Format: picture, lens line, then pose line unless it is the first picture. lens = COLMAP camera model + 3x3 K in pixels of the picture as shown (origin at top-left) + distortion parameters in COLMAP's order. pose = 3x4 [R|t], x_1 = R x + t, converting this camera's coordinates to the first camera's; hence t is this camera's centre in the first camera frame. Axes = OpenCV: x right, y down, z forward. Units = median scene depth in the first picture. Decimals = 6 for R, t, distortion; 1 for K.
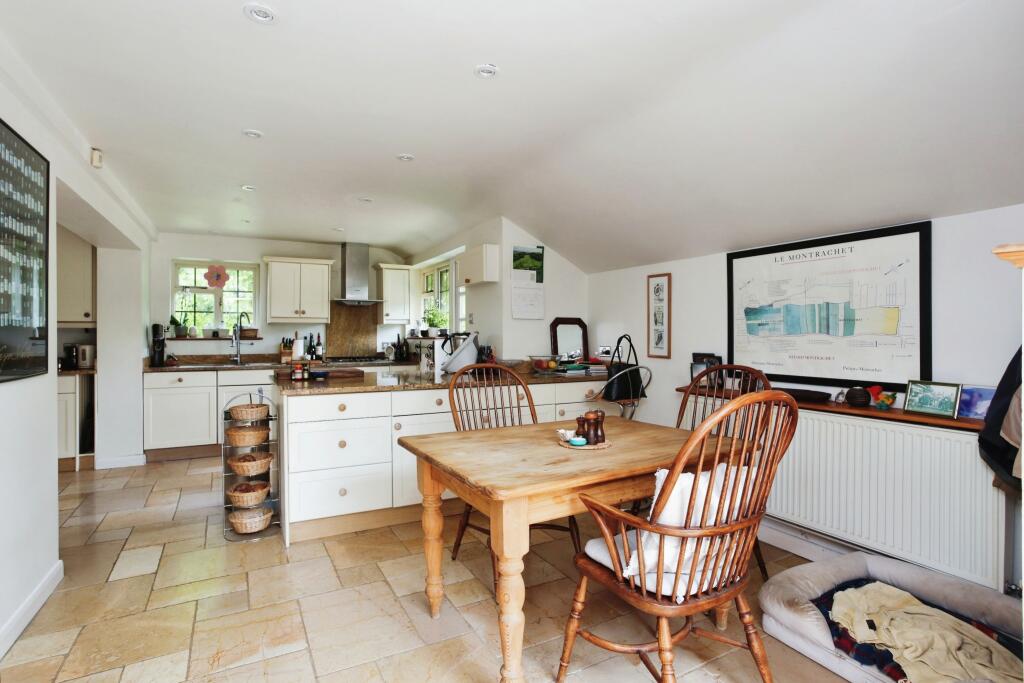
lens RADIAL K [[508.4, 0, 510.6], [0, 508.4, 337.9], [0, 0, 1]] dist [0.001417, 0.000582]
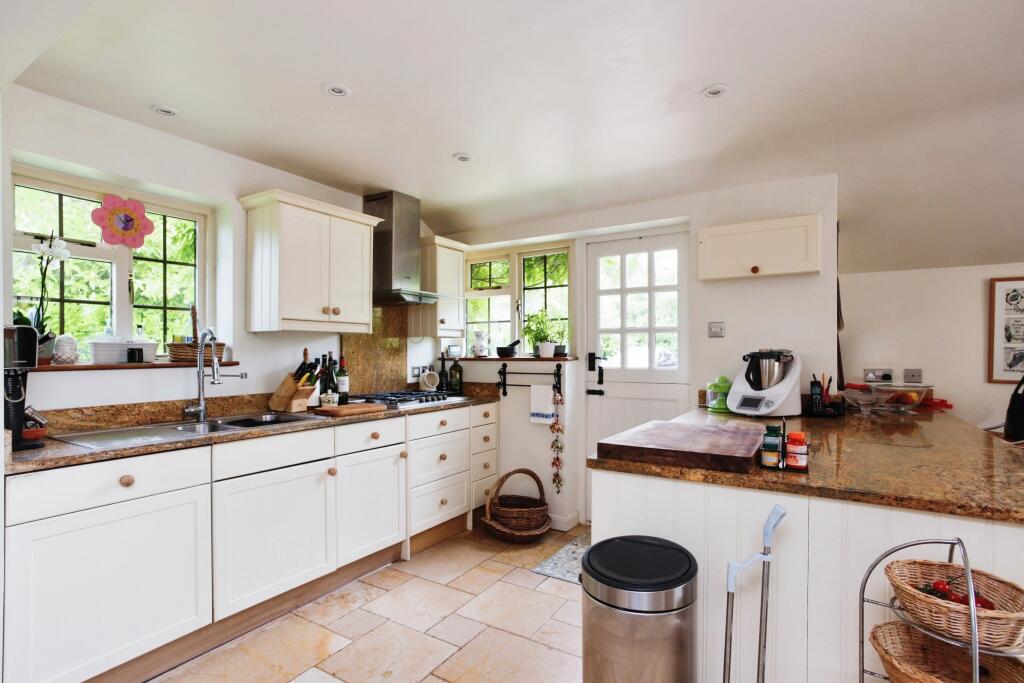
lens RADIAL K [[508.4, 0, 513.3], [0, 508.4, 348.0], [0, 0, 1]] dist [0.001417, 0.000582]
pose [[0.865428, 0.001778, 0.501031, -0.508549], [0.004451, 0.999927, -0.011237, -0.006862], [-0.501014, 0.011954, 0.865356, 0.461649]]
